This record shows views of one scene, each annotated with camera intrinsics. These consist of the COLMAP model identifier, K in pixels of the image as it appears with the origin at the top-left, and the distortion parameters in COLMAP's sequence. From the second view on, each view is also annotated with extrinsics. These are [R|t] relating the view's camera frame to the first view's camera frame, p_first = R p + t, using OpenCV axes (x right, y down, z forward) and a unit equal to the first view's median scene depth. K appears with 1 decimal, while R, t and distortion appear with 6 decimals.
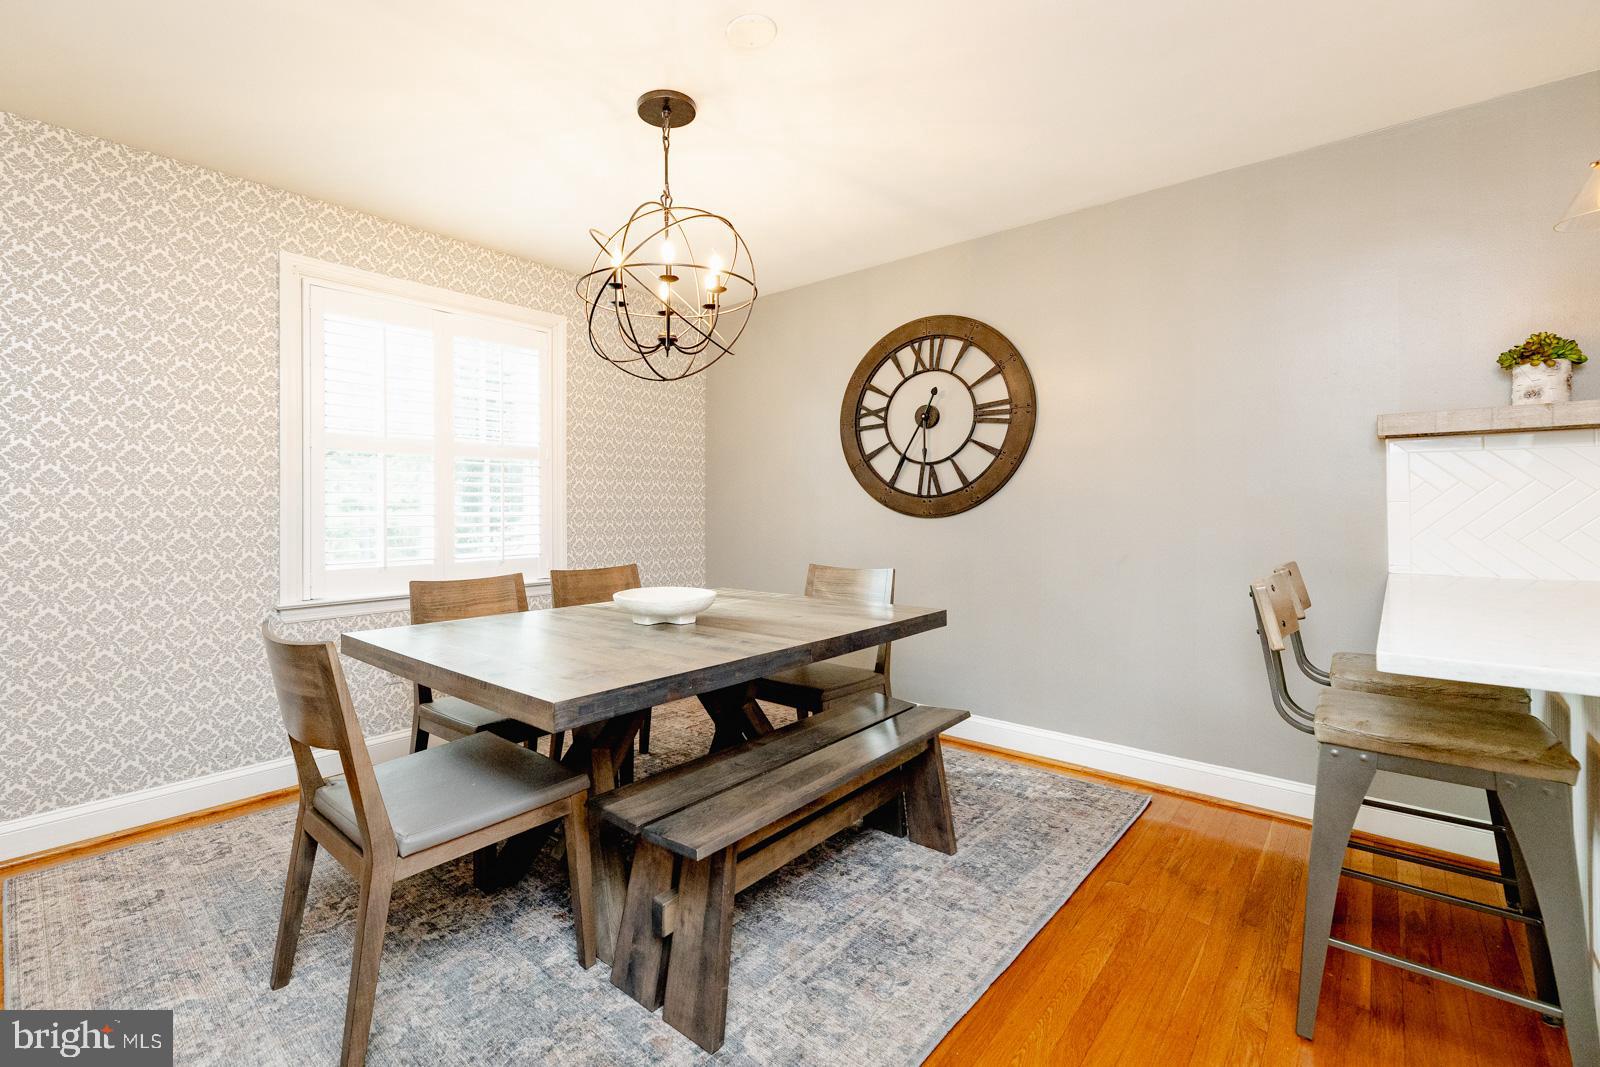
lens RADIAL K [[676.3, 0, 812.8], [0, 676.3, 506.7], [0, 0, 1]] dist [-0.004861, 0.000128]
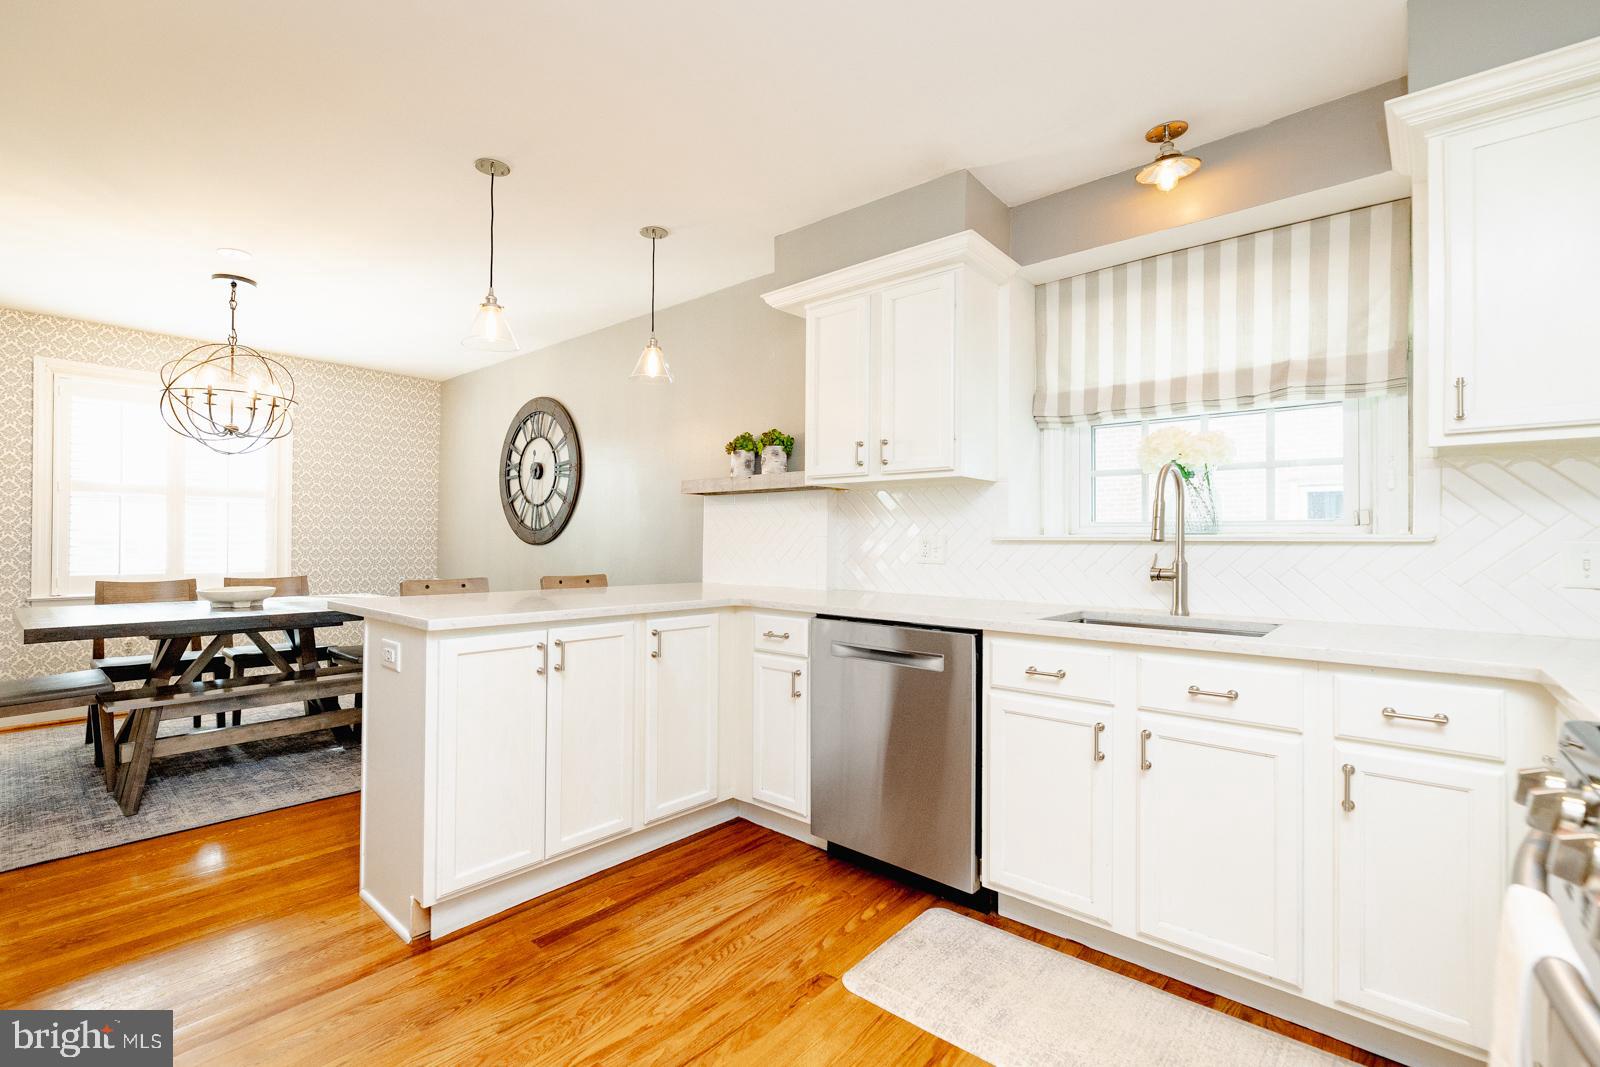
lens RADIAL K [[676.3, 0, 787.0], [0, 676.3, 542.9], [0, 0, 1]] dist [-0.004861, 0.000128]
pose [[0.999898, 0.012340, -0.007219, 0.735750], [-0.012315, 0.999918, 0.003500, 0.000396], [0.007262, -0.003411, 0.999968, -0.382601]]
